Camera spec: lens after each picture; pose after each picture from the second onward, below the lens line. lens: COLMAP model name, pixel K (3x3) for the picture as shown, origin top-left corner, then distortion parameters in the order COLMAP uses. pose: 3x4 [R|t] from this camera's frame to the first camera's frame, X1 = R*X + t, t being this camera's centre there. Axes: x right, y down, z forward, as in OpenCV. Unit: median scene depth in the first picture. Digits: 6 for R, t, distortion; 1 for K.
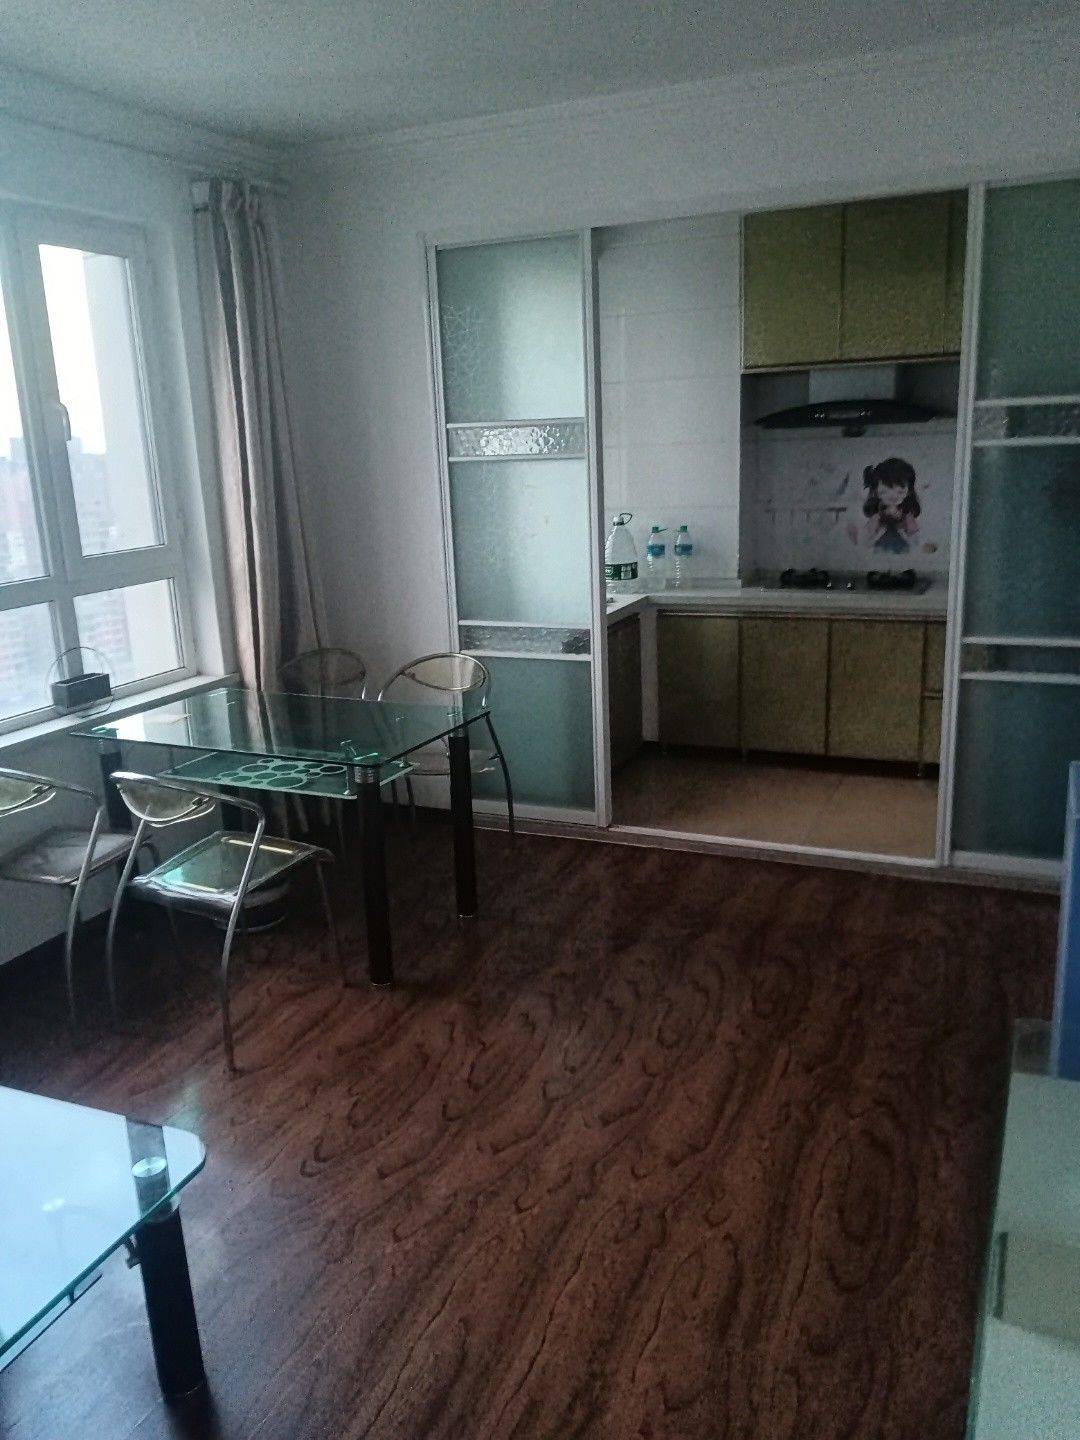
lens RADIAL K [[1083.5, 0, 540.0], [0, 1083.5, 720.0], [0, 0, 1]] dist [0.049067, -0.000851]
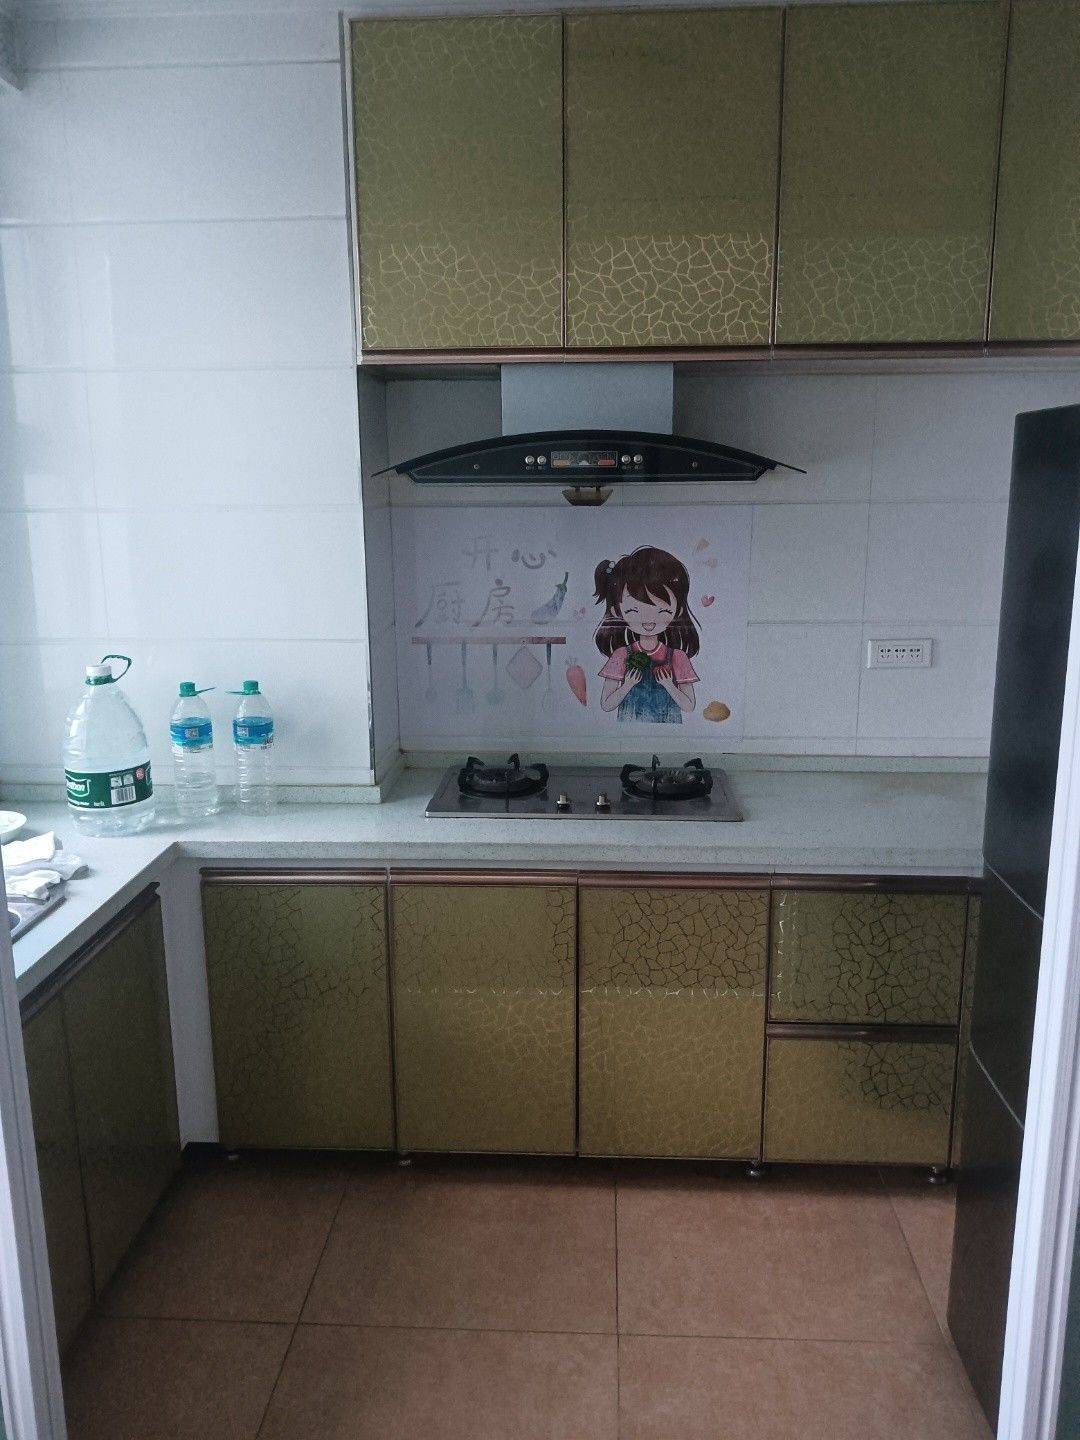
lens RADIAL K [[1083.5, 0, 540.0], [0, 1083.5, 720.0], [0, 0, 1]] dist [0.049067, -0.000851]
pose [[0.921448, -0.047071, 0.385639, 0.066897], [0.066699, 0.997062, -0.037670, -0.138145], [-0.382733, 0.060433, 0.921880, 0.531699]]
